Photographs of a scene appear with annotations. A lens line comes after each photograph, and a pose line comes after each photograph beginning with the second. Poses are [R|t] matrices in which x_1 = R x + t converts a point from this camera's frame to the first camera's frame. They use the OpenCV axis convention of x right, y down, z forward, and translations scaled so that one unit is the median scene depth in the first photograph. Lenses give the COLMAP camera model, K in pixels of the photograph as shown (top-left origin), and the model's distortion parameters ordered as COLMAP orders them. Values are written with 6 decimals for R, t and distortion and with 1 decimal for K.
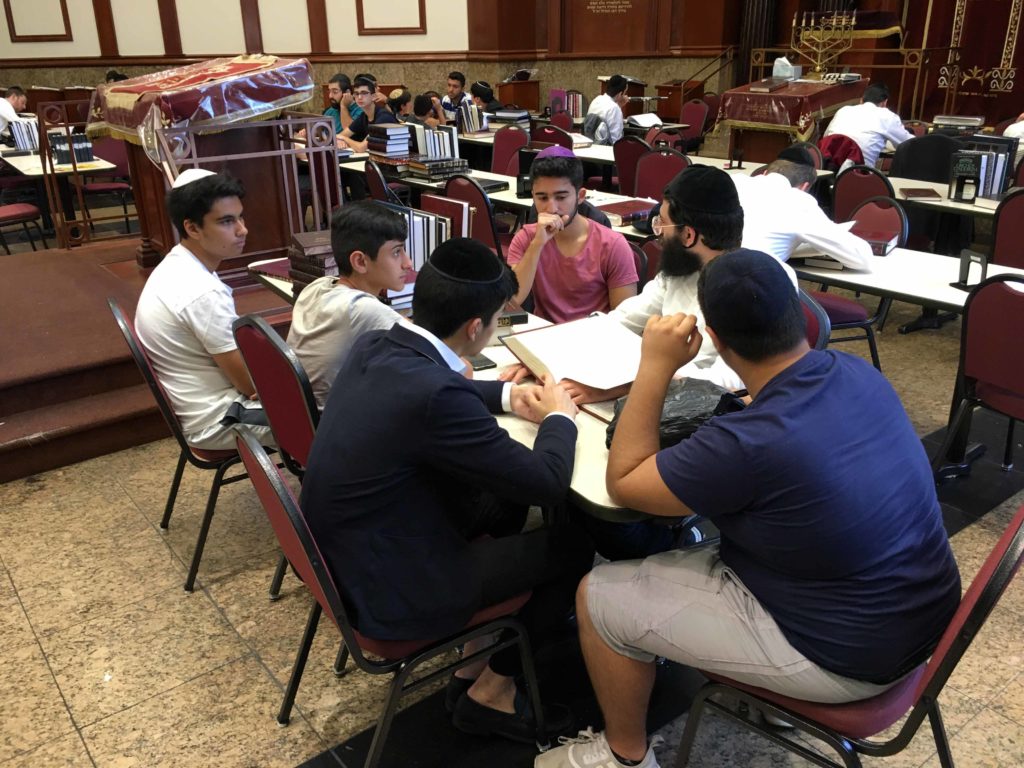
lens RADIAL K [[878.4, 0, 514.9], [0, 878.4, 380.5], [0, 0, 1]] dist [0.073383, -0.100884]
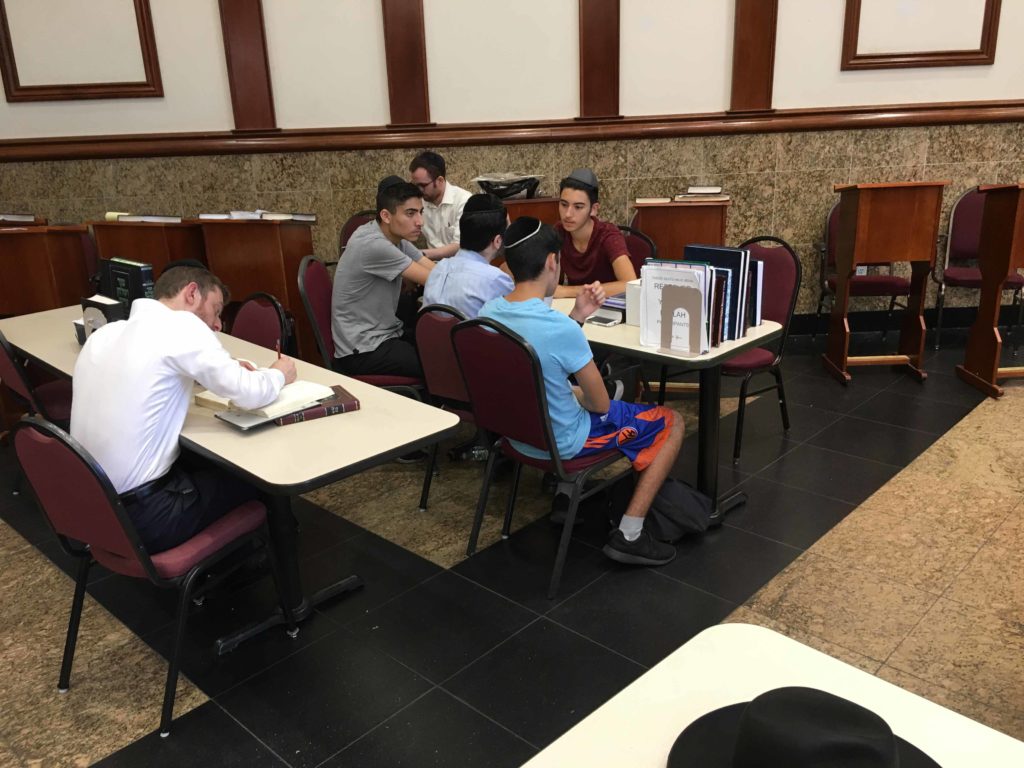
lens RADIAL K [[878.4, 0, 505.1], [0, 878.4, 381.5], [0, 0, 1]] dist [0.073383, -0.100884]
pose [[0.987866, -0.064218, 0.141409, -0.419496], [0.069927, 0.996910, -0.035775, -0.226561], [-0.138675, 0.045229, 0.989305, 0.582172]]
